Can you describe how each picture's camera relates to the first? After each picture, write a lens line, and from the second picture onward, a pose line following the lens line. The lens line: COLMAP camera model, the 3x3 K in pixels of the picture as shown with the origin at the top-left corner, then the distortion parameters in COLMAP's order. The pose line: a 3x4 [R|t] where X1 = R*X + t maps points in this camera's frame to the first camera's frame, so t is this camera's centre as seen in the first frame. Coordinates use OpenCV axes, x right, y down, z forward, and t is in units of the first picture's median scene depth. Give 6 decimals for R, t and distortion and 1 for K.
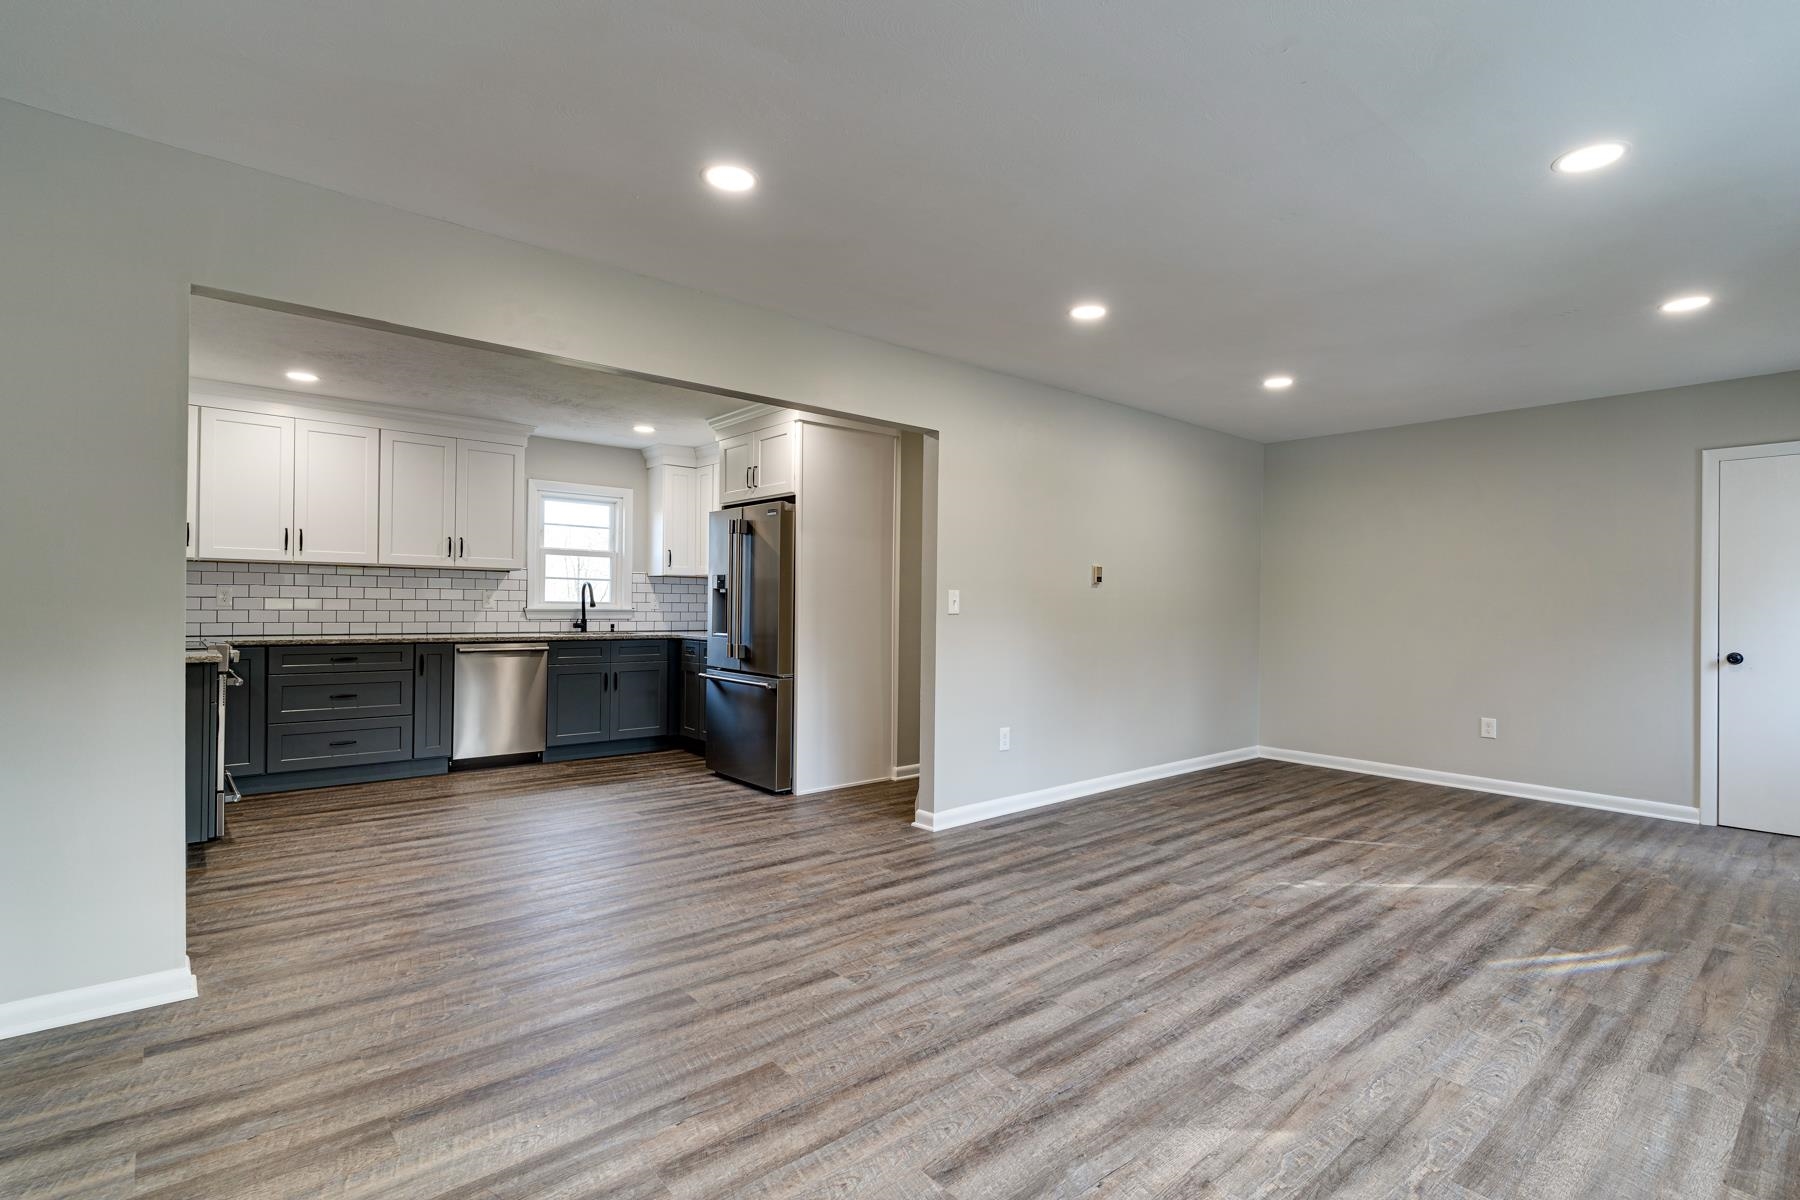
lens RADIAL K [[853.1, 0, 900.0], [0, 853.1, 600.0], [0, 0, 1]] dist [0.000494, 0.000725]
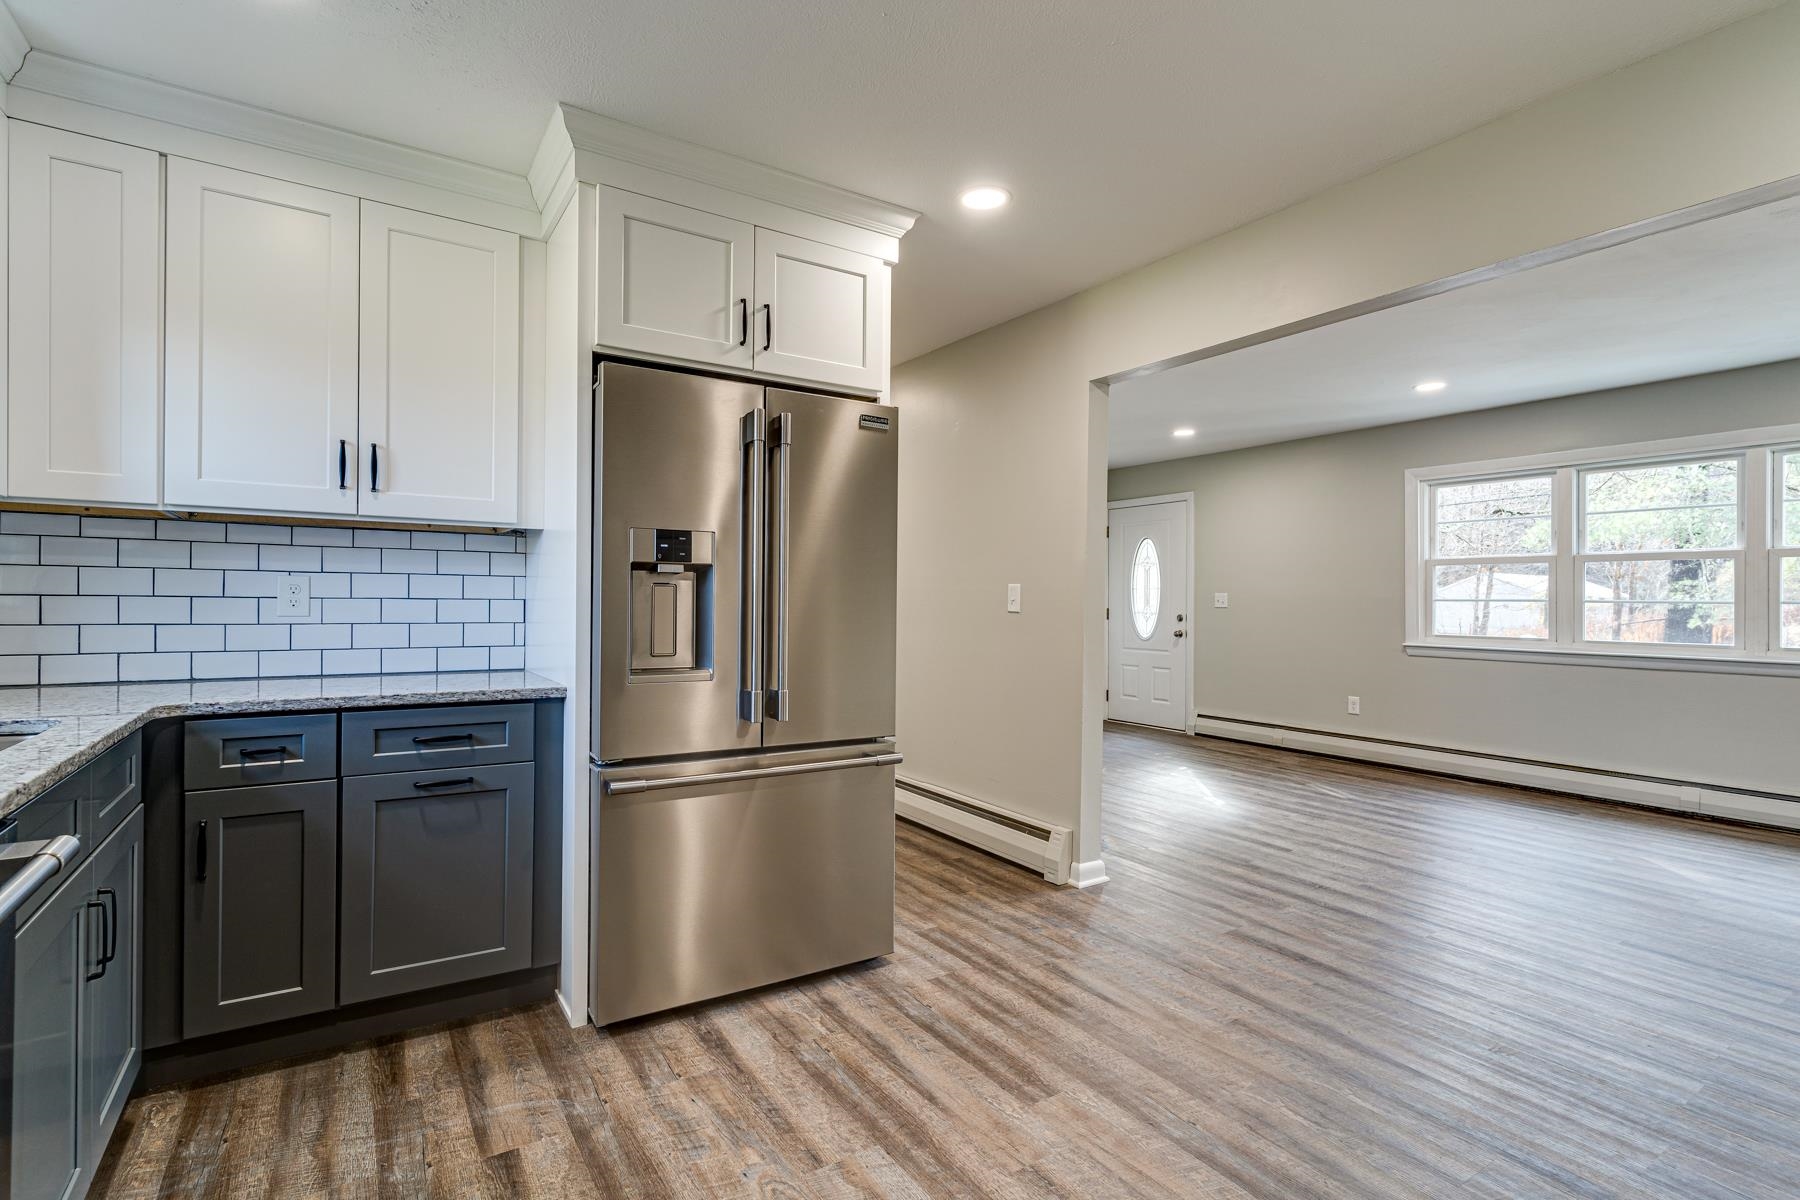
lens RADIAL K [[853.1, 0, 900.0], [0, 853.1, 600.0], [0, 0, 1]] dist [0.000494, 0.000725]
pose [[0.132826, -0.009659, 0.991092, -0.942323], [-0.011500, 0.999870, 0.011286, -0.001815], [-0.991073, -0.012897, 0.132697, 1.308558]]
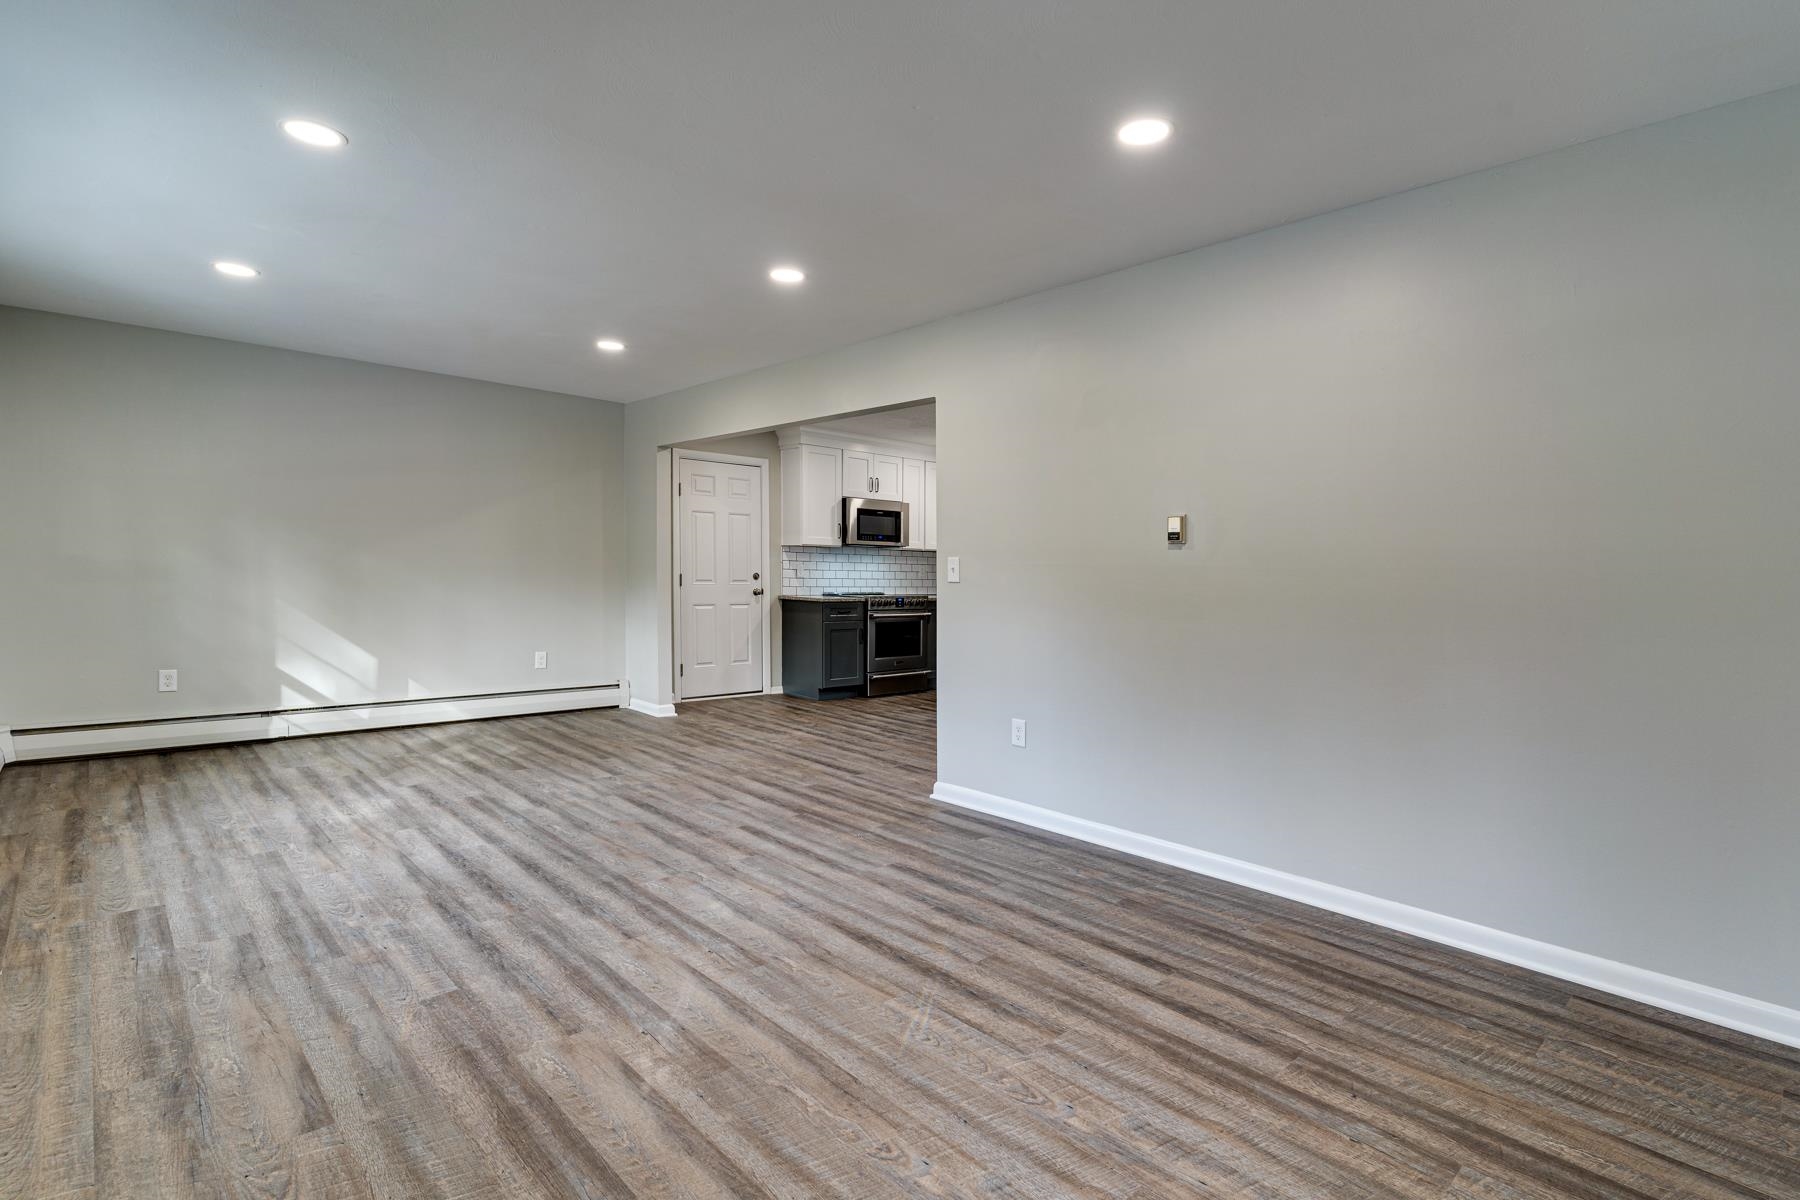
lens RADIAL K [[869.5, 0, 900.0], [0, 869.5, 600.0], [0, 0, 1]] dist [0.003667, 0.000309]
pose [[0.041663, 0.022657, -0.998875, 1.264448], [-0.019243, 0.999576, 0.021871, 0.020725], [0.998946, 0.018310, 0.042081, 1.099666]]
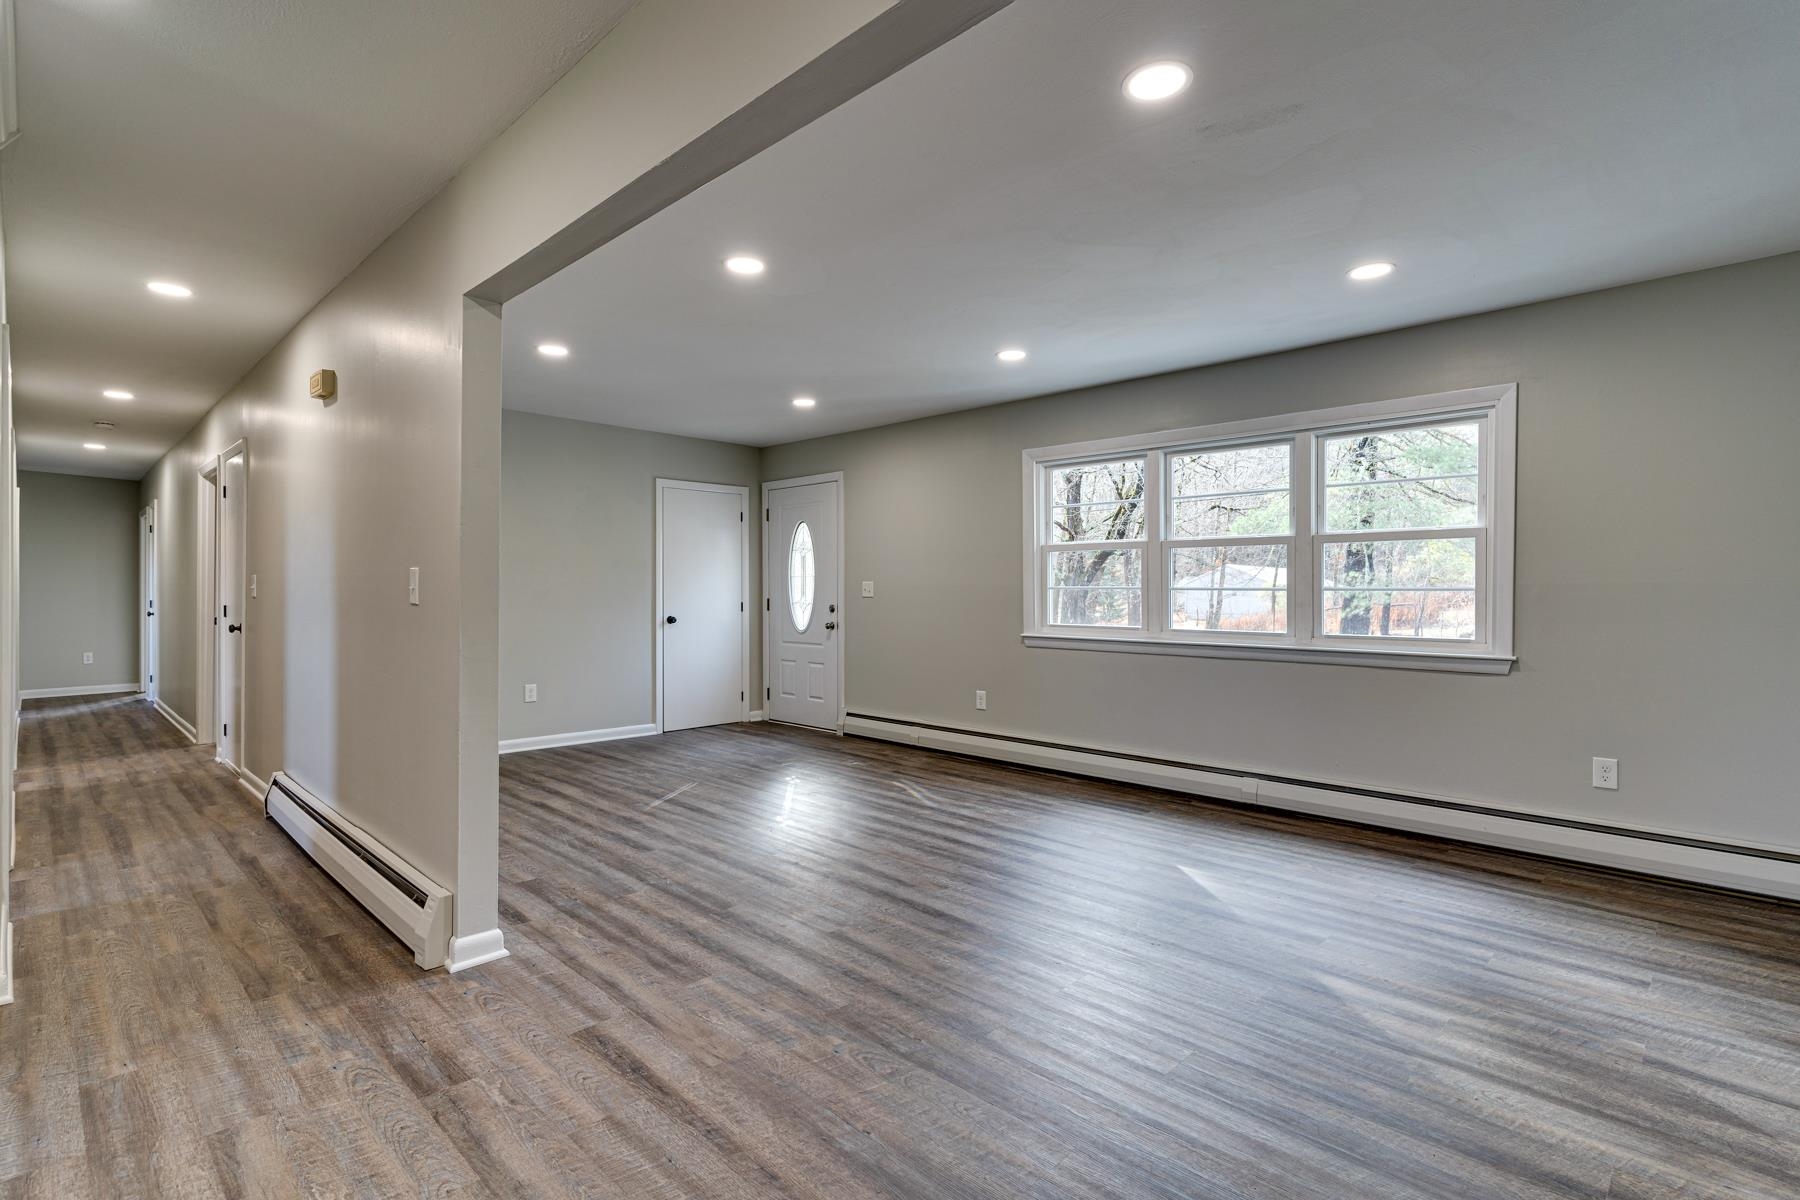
lens RADIAL K [[853.1, 0, 900.0], [0, 853.1, 600.0], [0, 0, 1]] dist [0.000494, 0.000725]
pose [[-0.087777, -0.021067, 0.995917, -0.715864], [-0.010503, 0.999740, 0.020223, -0.002019], [-0.996085, -0.008685, -0.087975, 0.927348]]
